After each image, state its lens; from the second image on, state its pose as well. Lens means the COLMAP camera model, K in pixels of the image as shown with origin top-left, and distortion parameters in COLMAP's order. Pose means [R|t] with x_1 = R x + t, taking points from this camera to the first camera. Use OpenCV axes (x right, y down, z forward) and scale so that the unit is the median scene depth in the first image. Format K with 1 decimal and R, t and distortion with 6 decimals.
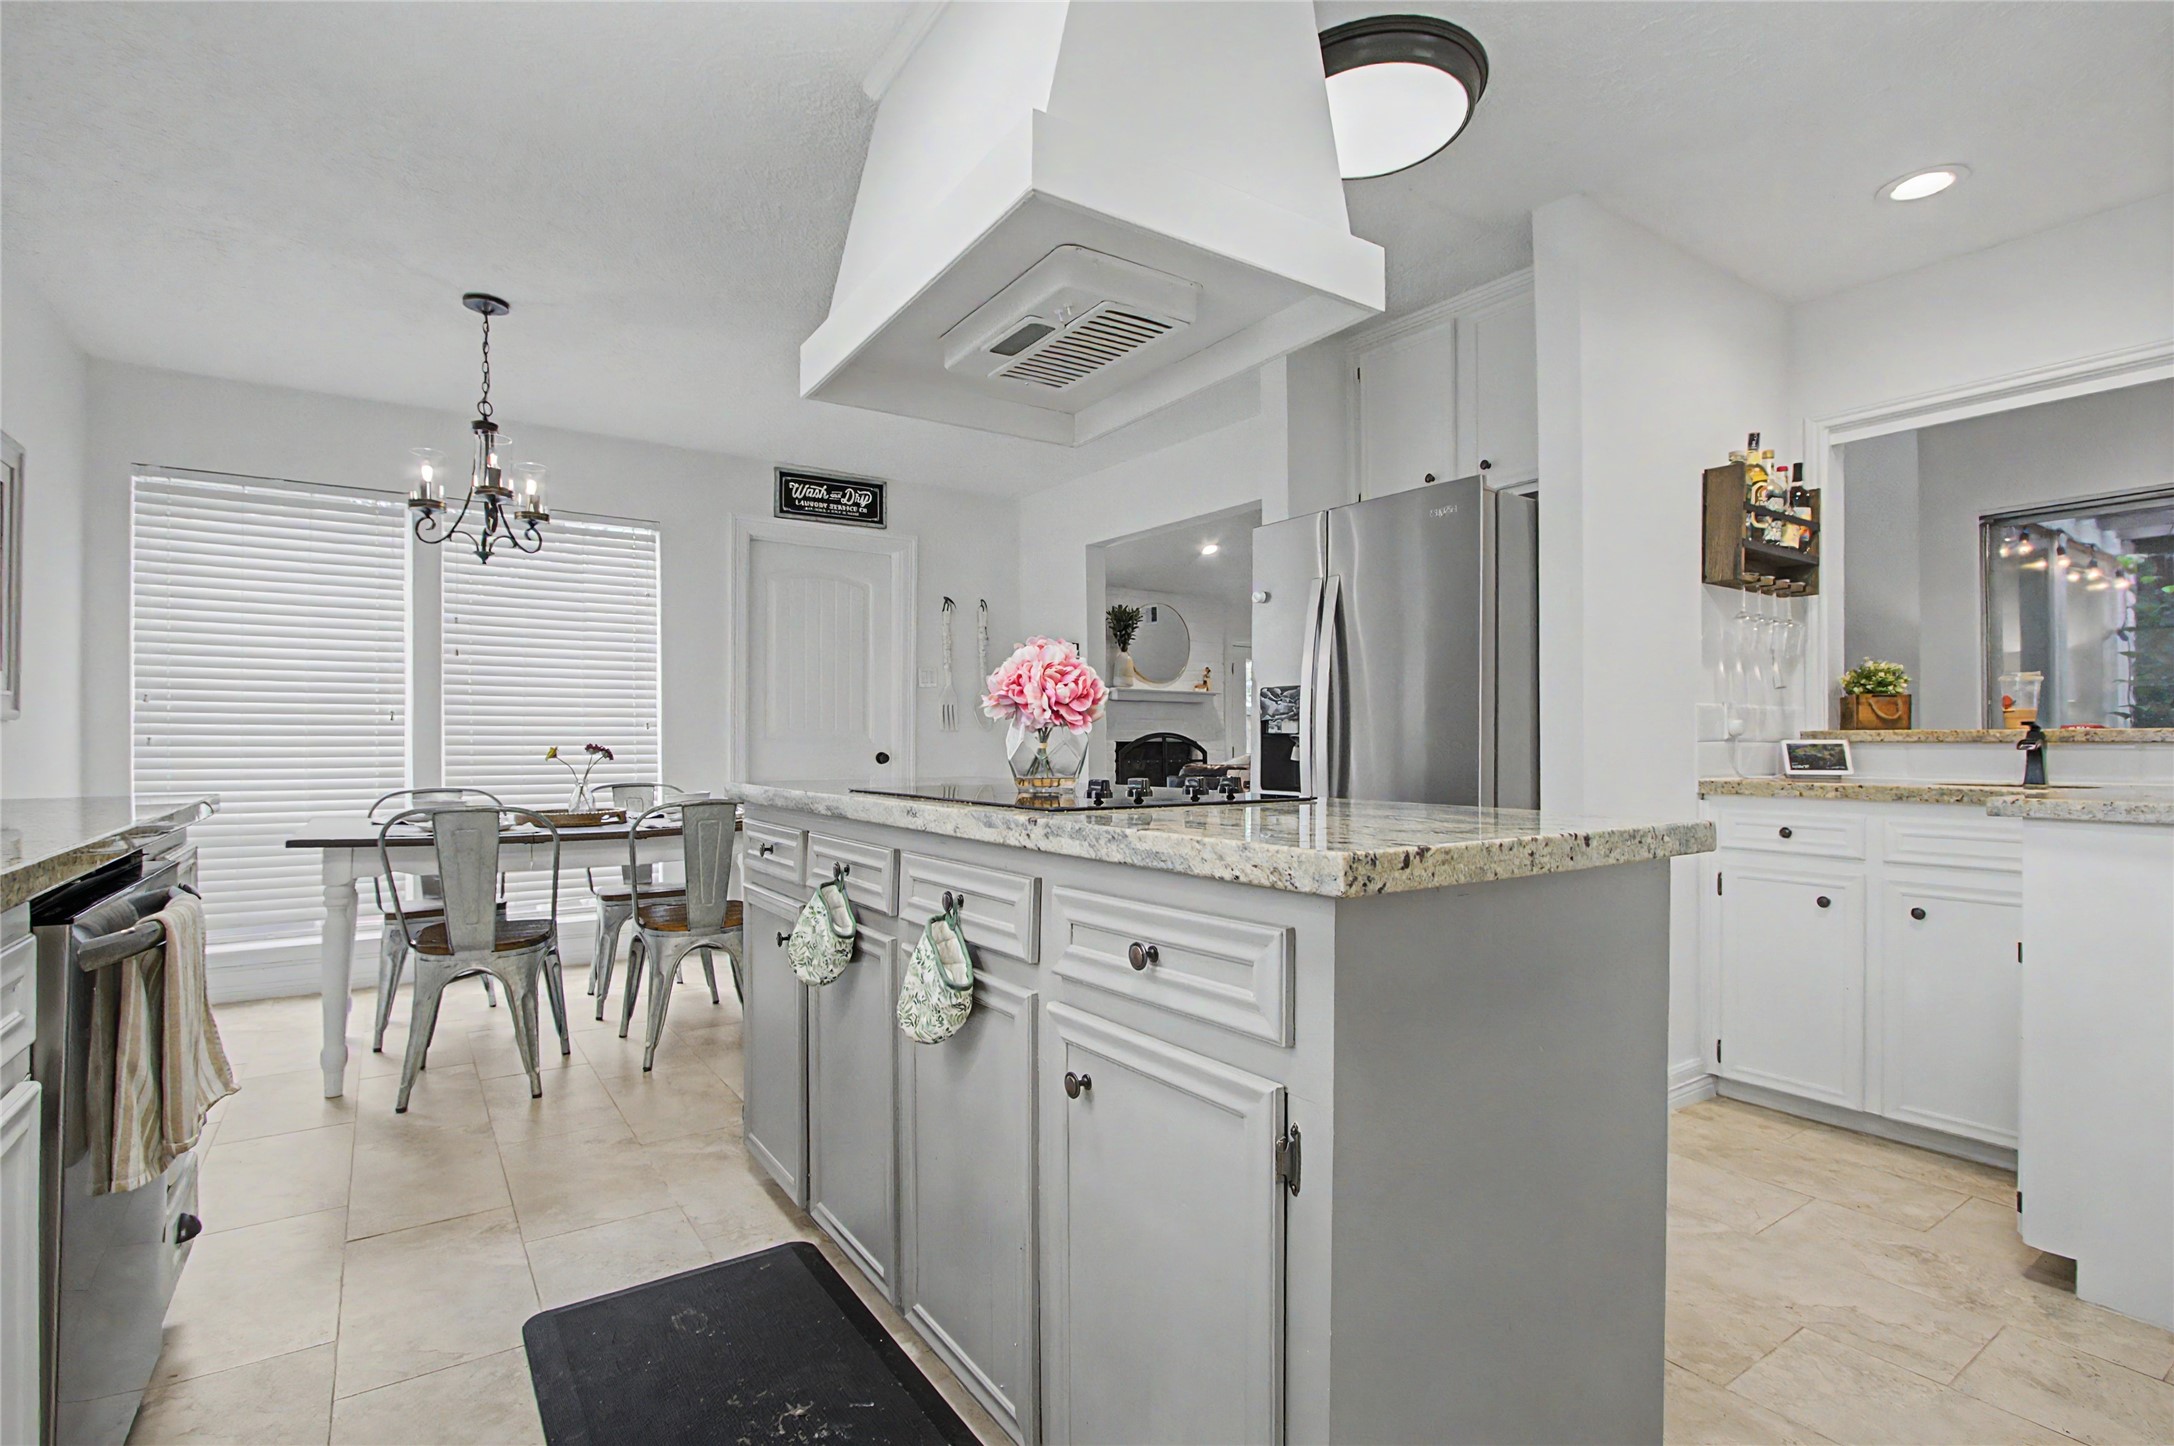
lens RADIAL K [[998.5, 0, 1127.4], [0, 998.5, 740.1], [0, 0, 1]] dist [-0.013677, 0.003661]
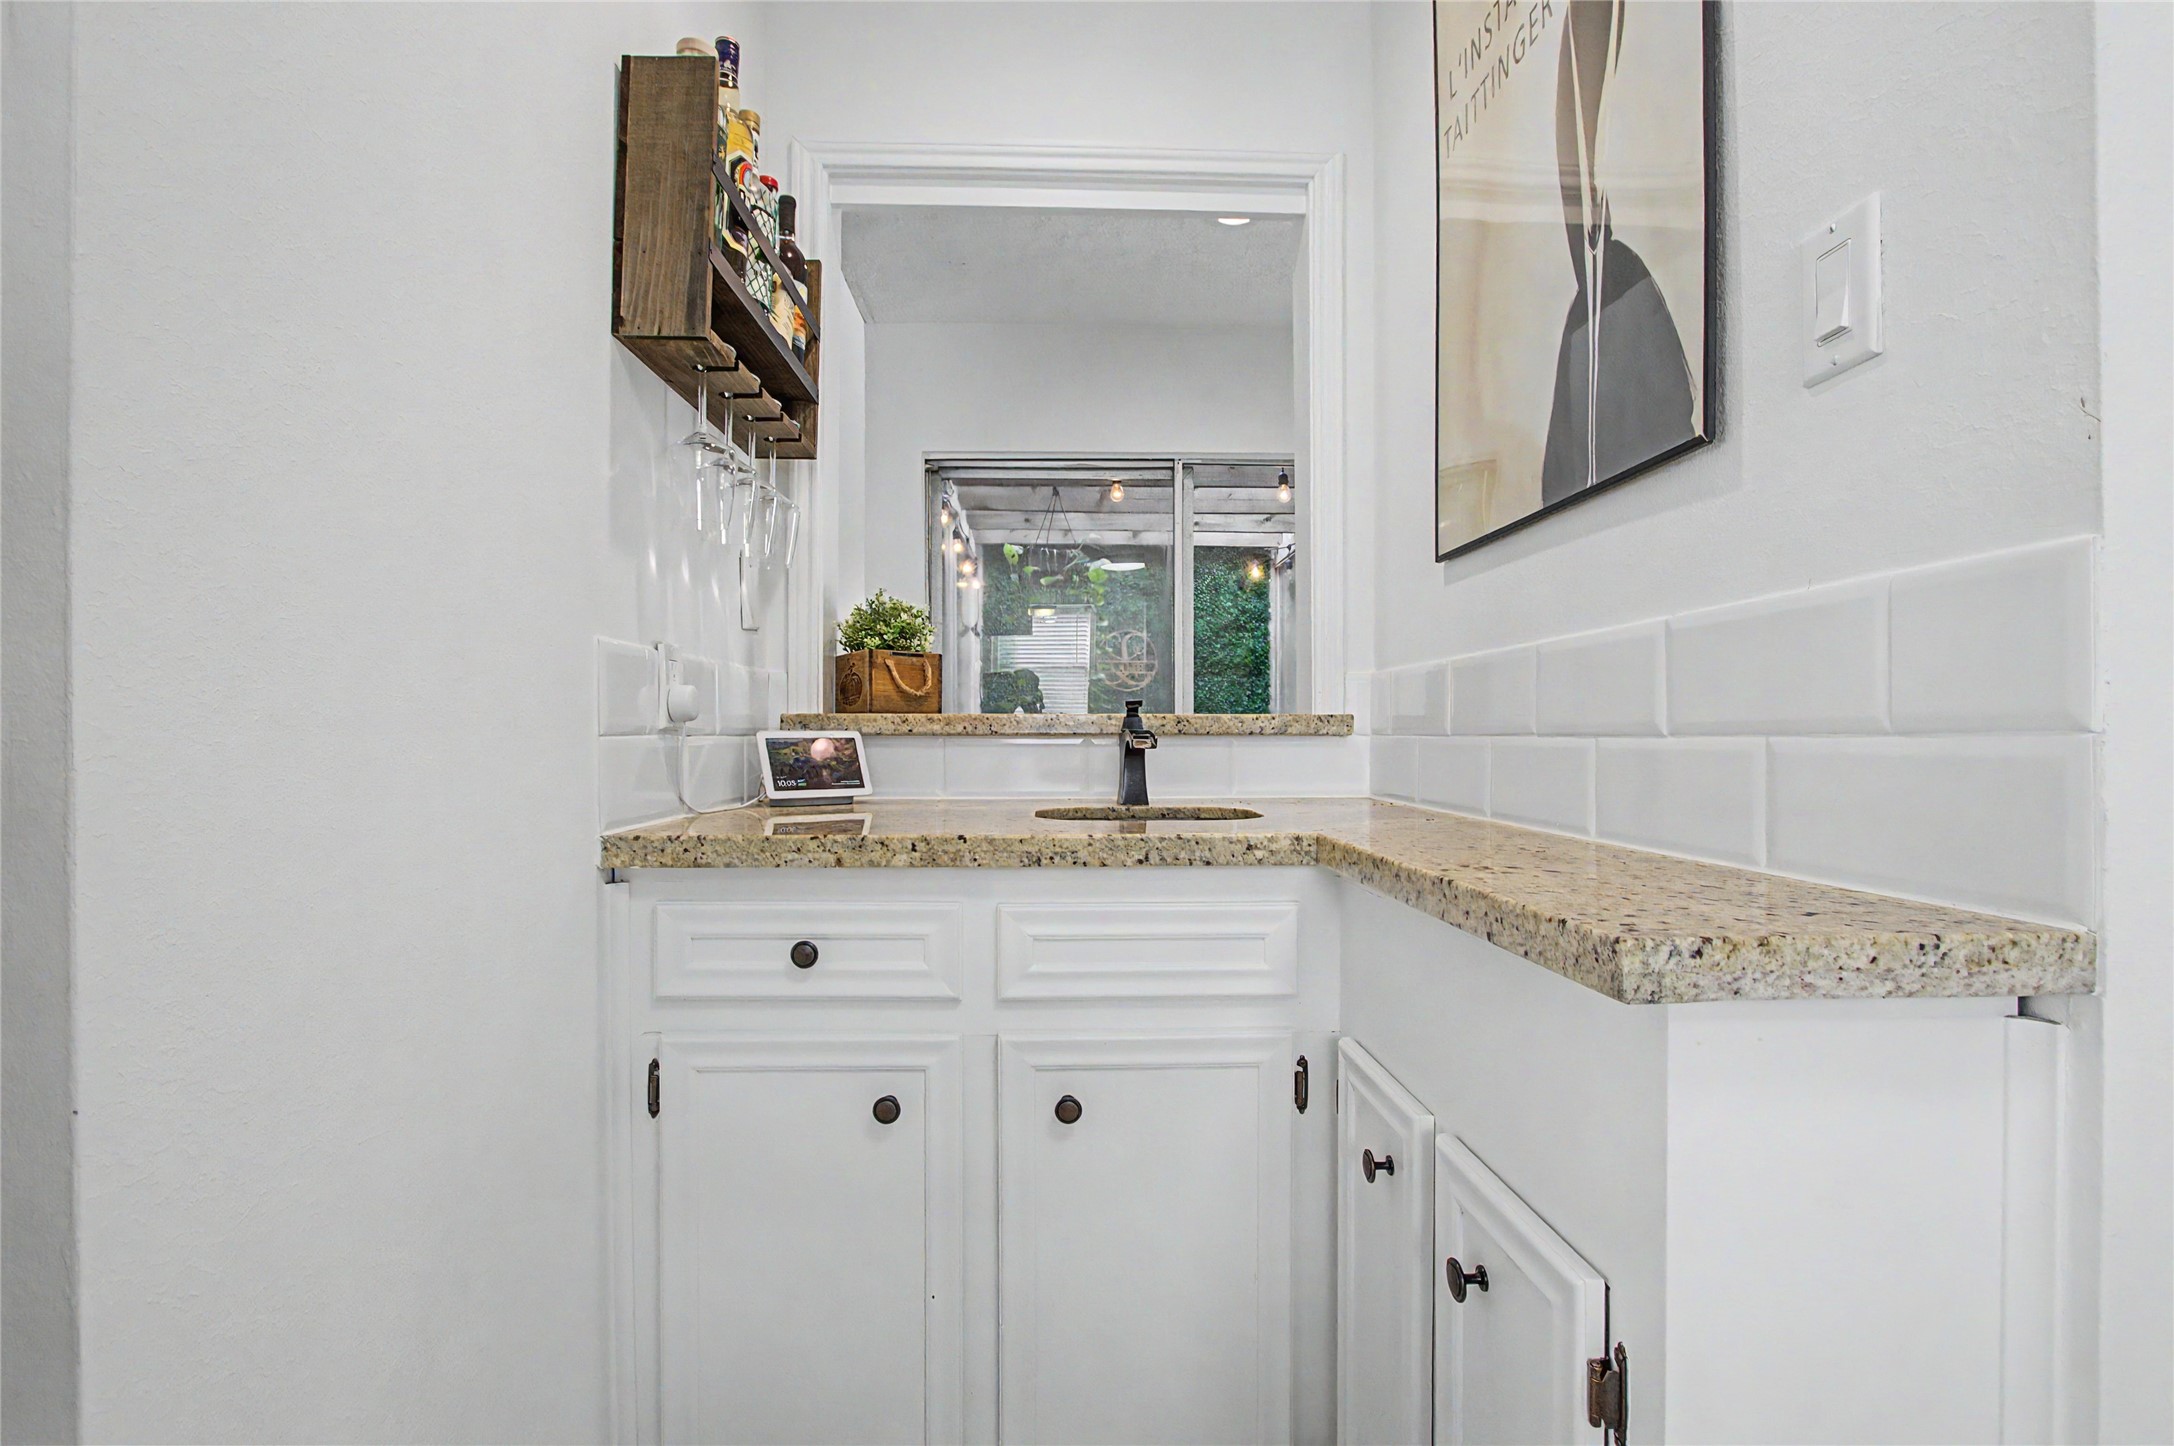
lens RADIAL K [[998.5, 0, 1081.2], [0, 998.5, 725.6], [0, 0, 1]] dist [-0.013677, 0.003661]
pose [[0.552937, 0.006020, 0.833201, 0.333211], [-0.001567, 0.999980, -0.006185, 0.000092], [-0.833222, 0.002115, 0.552935, 0.592028]]
